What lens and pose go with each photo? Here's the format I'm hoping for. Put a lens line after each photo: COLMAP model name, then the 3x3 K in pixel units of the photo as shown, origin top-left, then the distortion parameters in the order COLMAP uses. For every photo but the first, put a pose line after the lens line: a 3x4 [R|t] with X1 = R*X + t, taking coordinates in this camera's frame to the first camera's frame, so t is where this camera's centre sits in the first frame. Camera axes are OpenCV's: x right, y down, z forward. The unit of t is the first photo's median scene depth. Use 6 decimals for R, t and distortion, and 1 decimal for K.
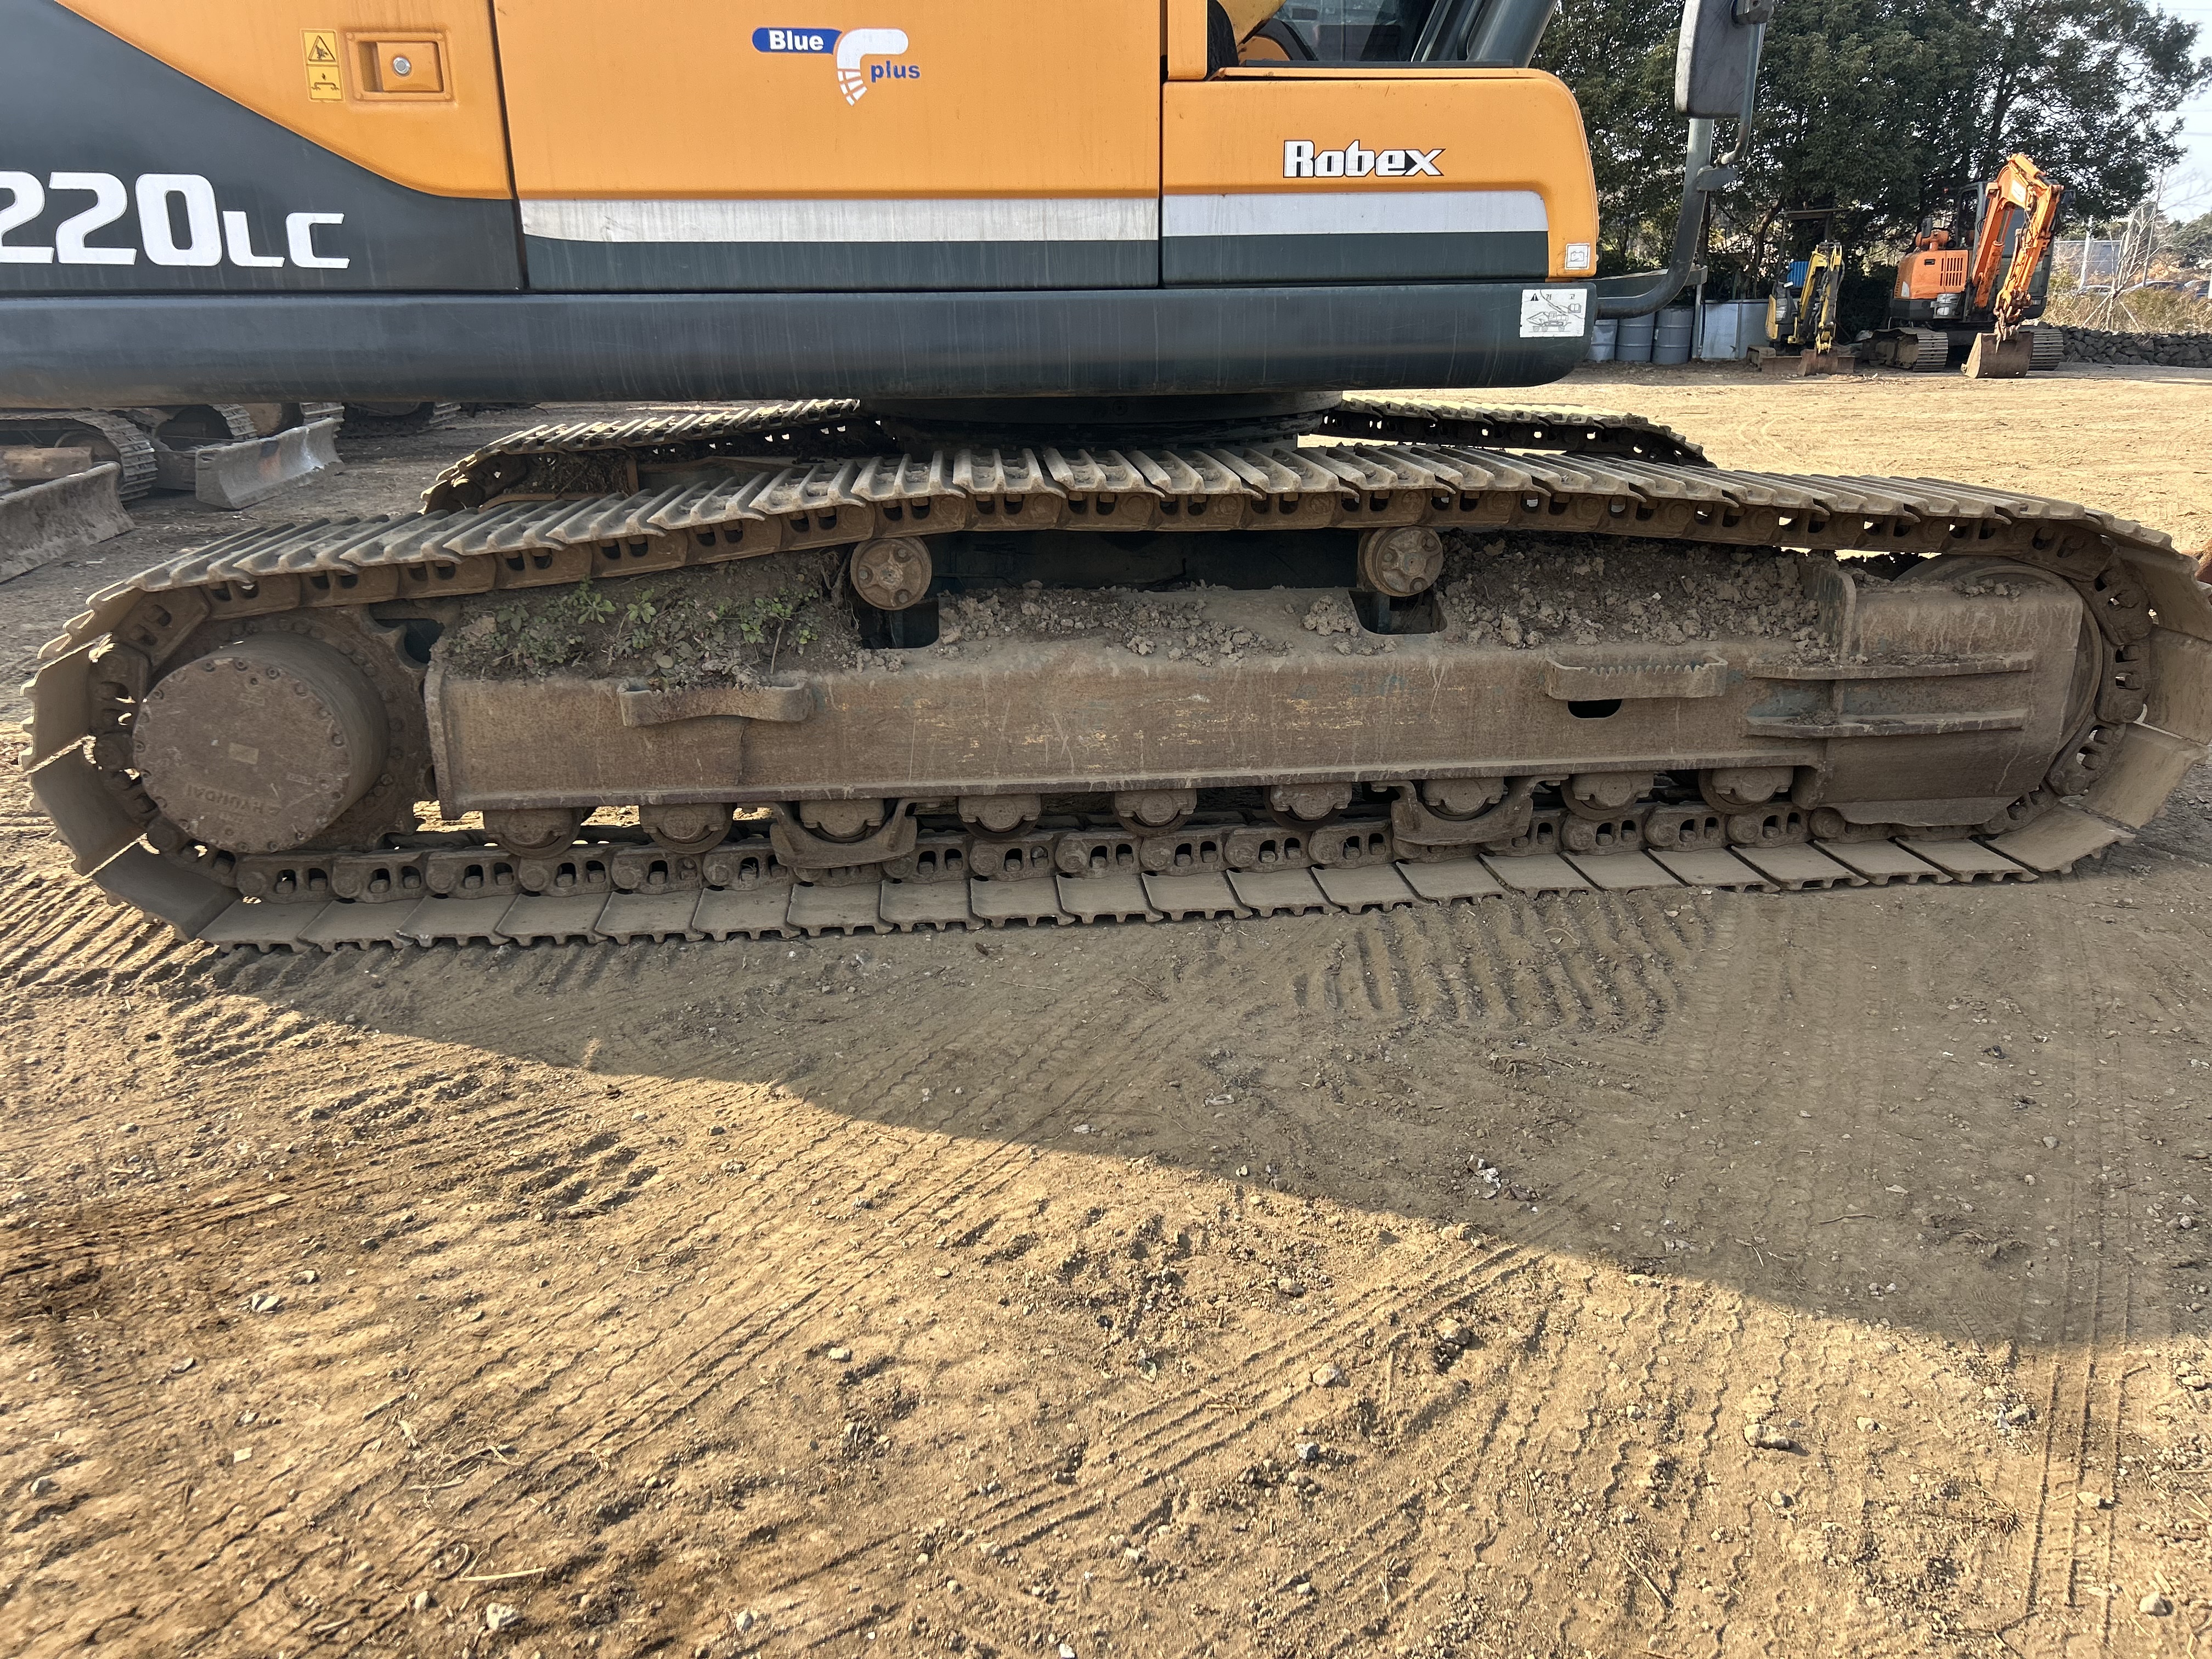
lens RADIAL K [[1678.3, 0, 1113.7], [0, 1678.3, 847.4], [0, 0, 1]] dist [0.079220, -0.106639]
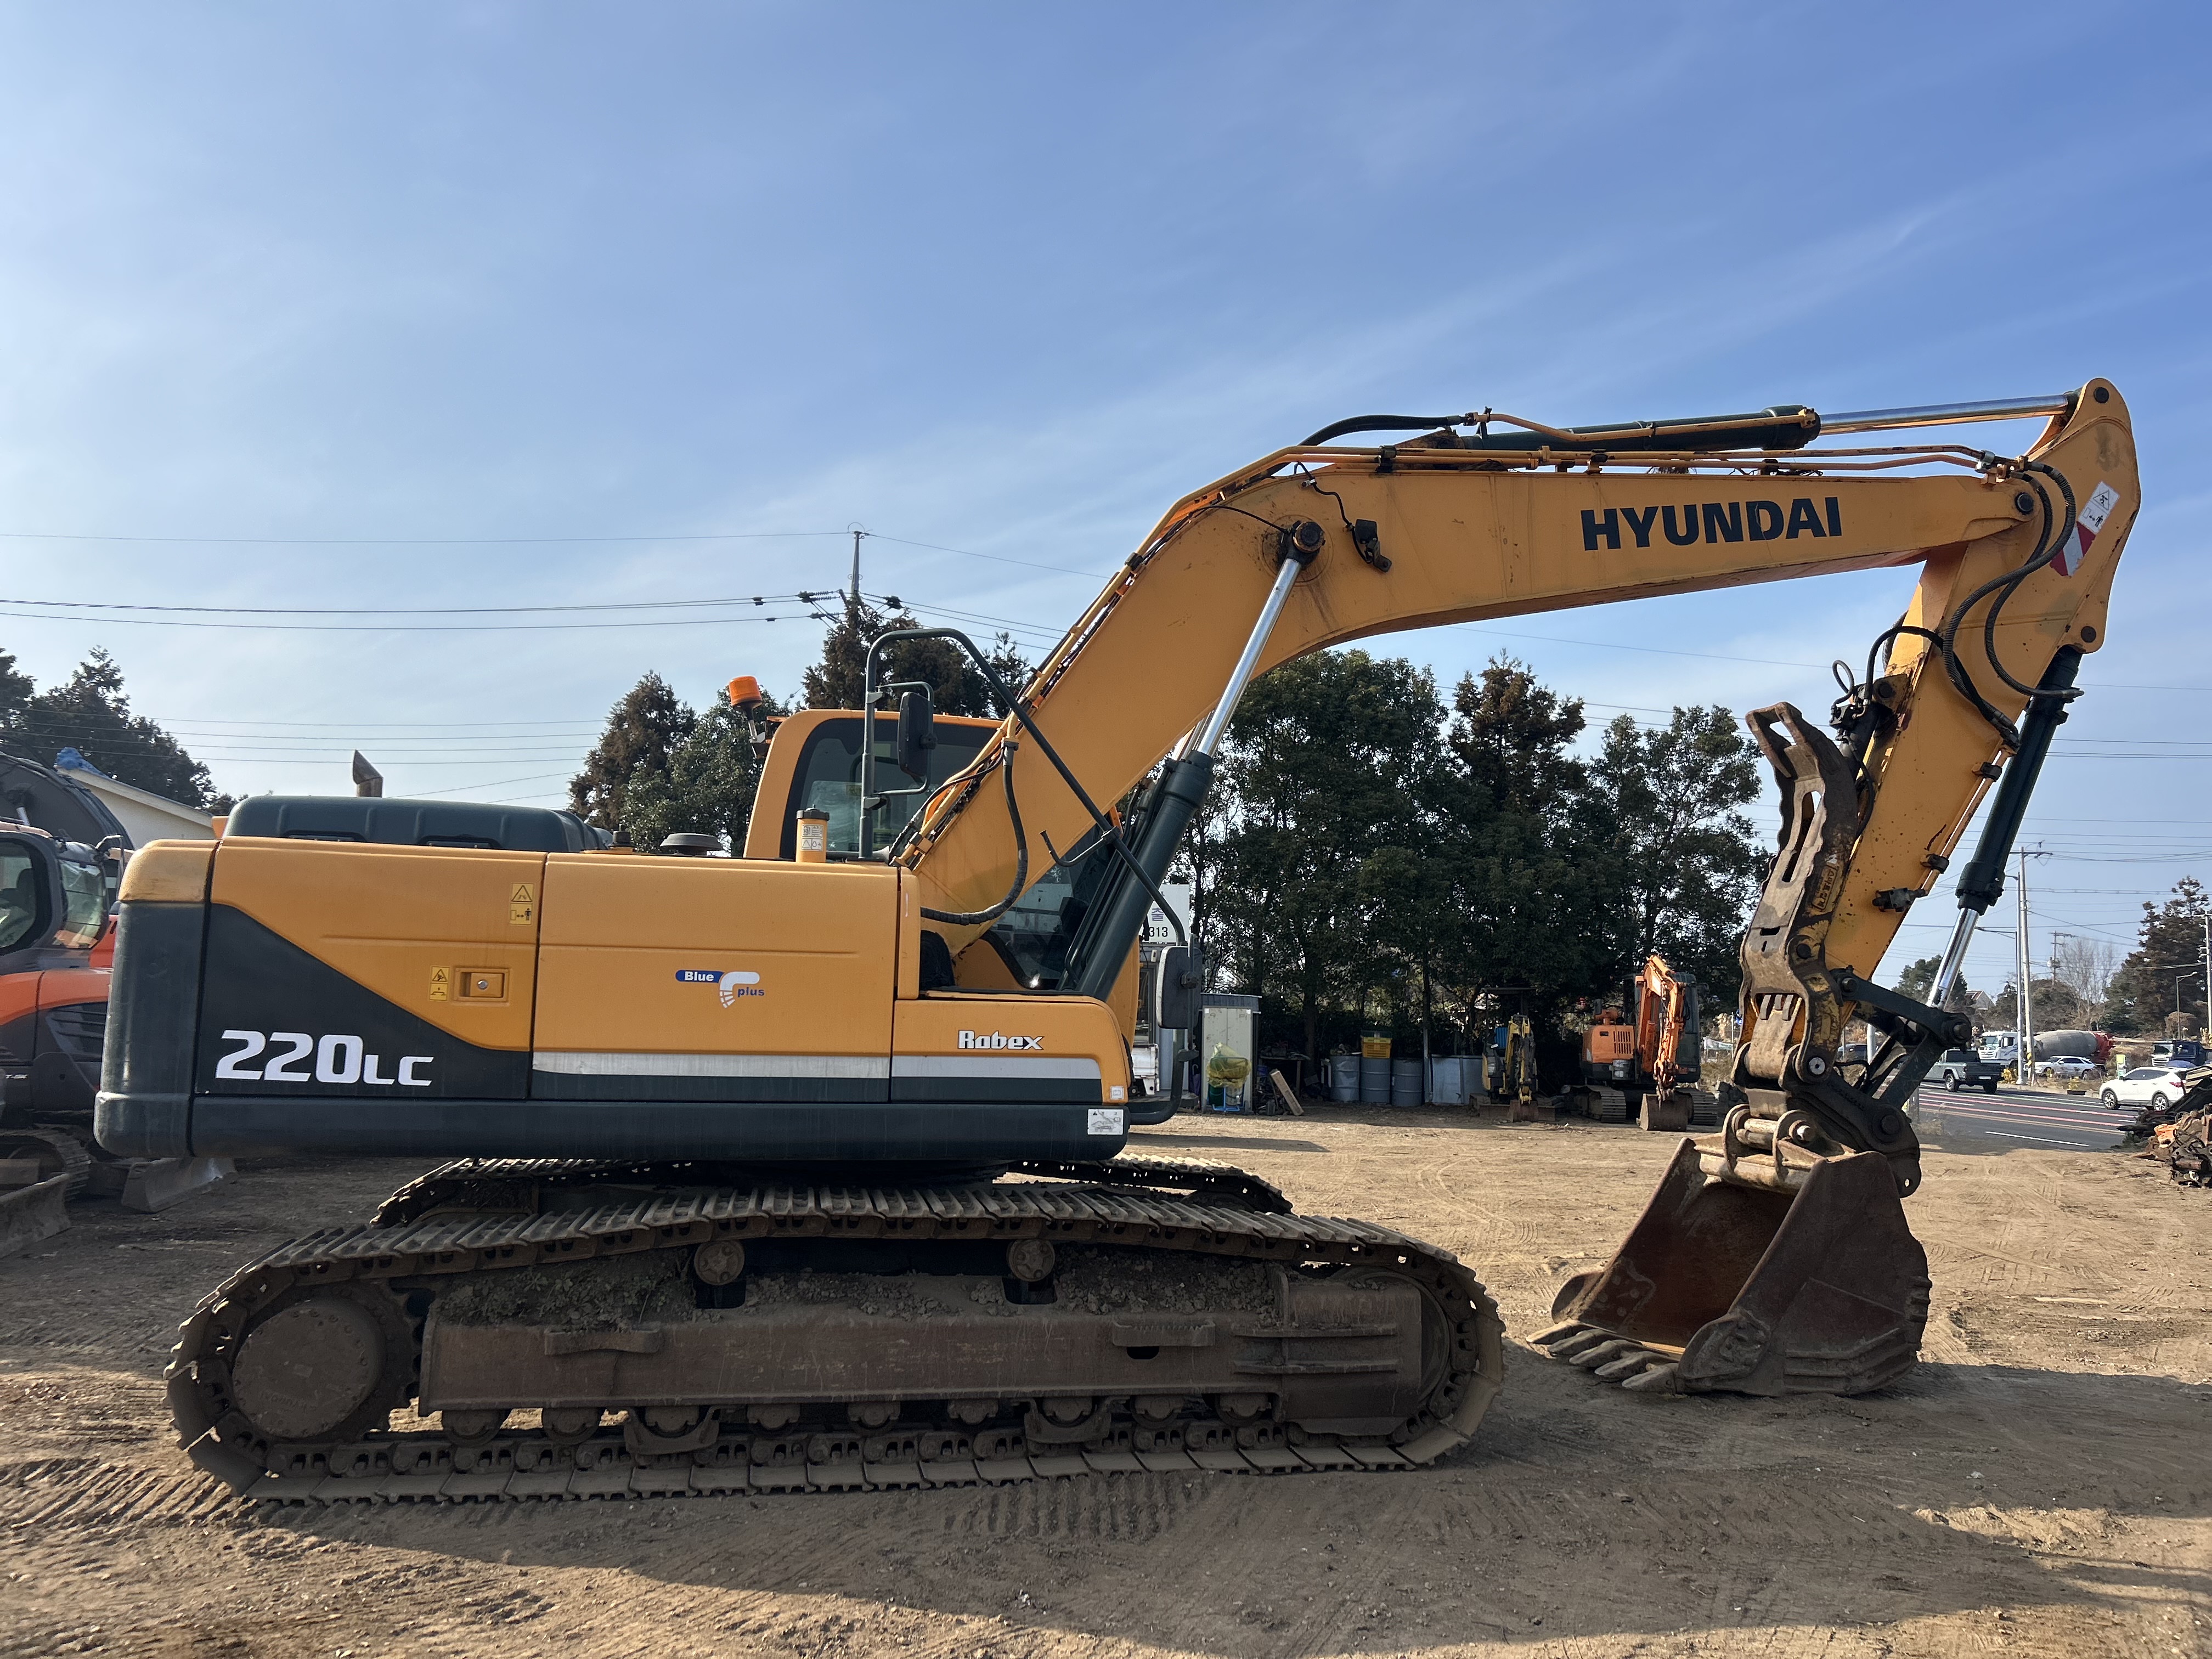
lens RADIAL K [[1678.3, 0, 1113.7], [0, 1678.3, 847.4], [0, 0, 1]] dist [0.079220, -0.106639]
pose [[0.994189, 0.043173, 0.098614, 0.072057], [0.000436, 0.914435, -0.404732, 0.138201], [-0.107649, 0.402423, 0.909102, -0.721248]]
